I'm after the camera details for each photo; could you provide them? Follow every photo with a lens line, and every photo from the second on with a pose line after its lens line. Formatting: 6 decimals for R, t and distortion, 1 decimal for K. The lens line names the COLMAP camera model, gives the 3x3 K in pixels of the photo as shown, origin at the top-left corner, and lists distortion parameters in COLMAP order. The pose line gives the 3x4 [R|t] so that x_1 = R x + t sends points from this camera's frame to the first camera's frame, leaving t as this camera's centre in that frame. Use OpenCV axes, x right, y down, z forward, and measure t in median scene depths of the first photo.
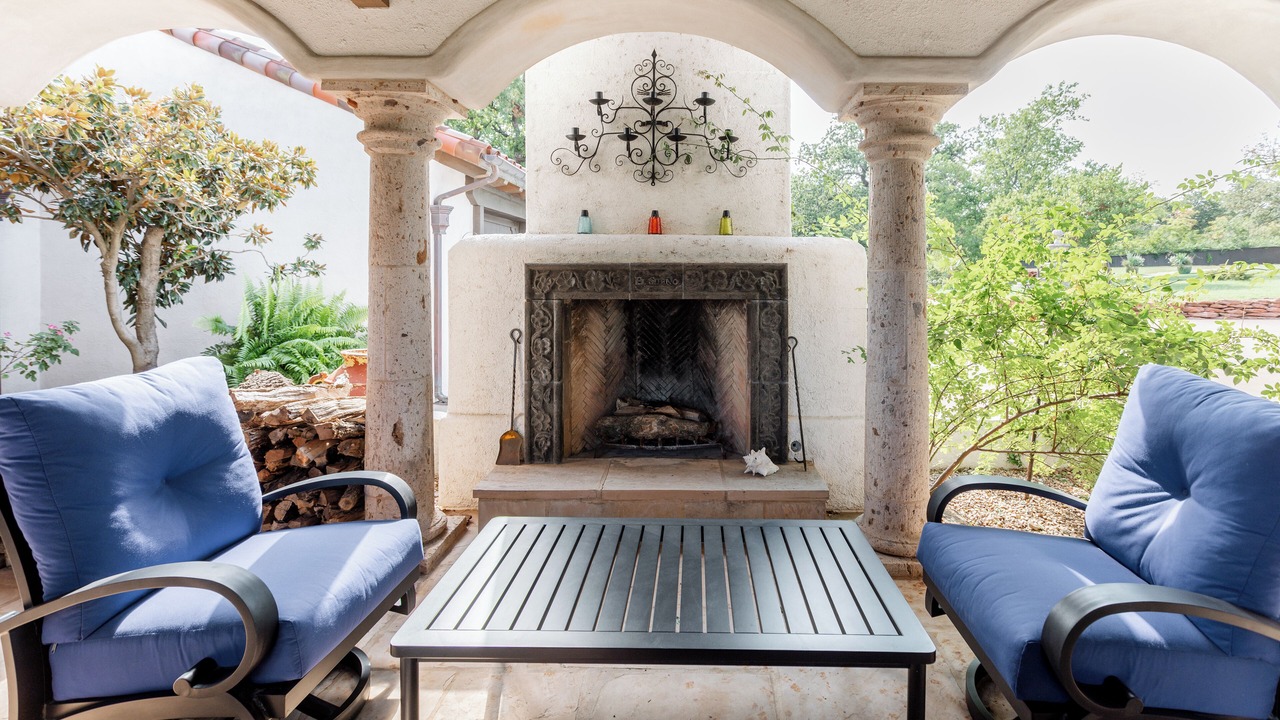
lens RADIAL K [[628.2, 0, 642.0], [0, 628.2, 273.7], [0, 0, 1]] dist [-0.000611, -0.000308]
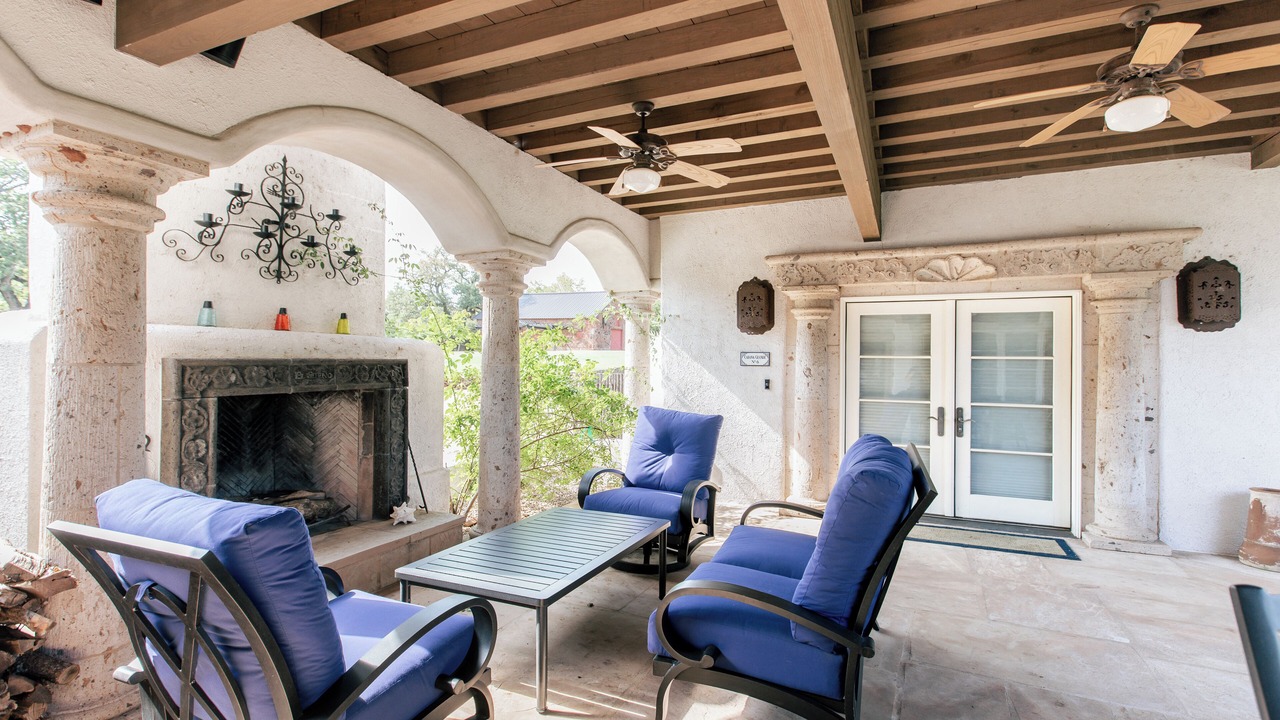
lens RADIAL K [[628.2, 0, 630.9], [0, 628.2, 355.5], [0, 0, 1]] dist [-0.000611, -0.000308]
pose [[0.405681, 0.006470, 0.913992, -0.737964], [-0.002307, 0.999979, -0.006055, -0.016811], [-0.914012, 0.000347, 0.405687, 0.046023]]
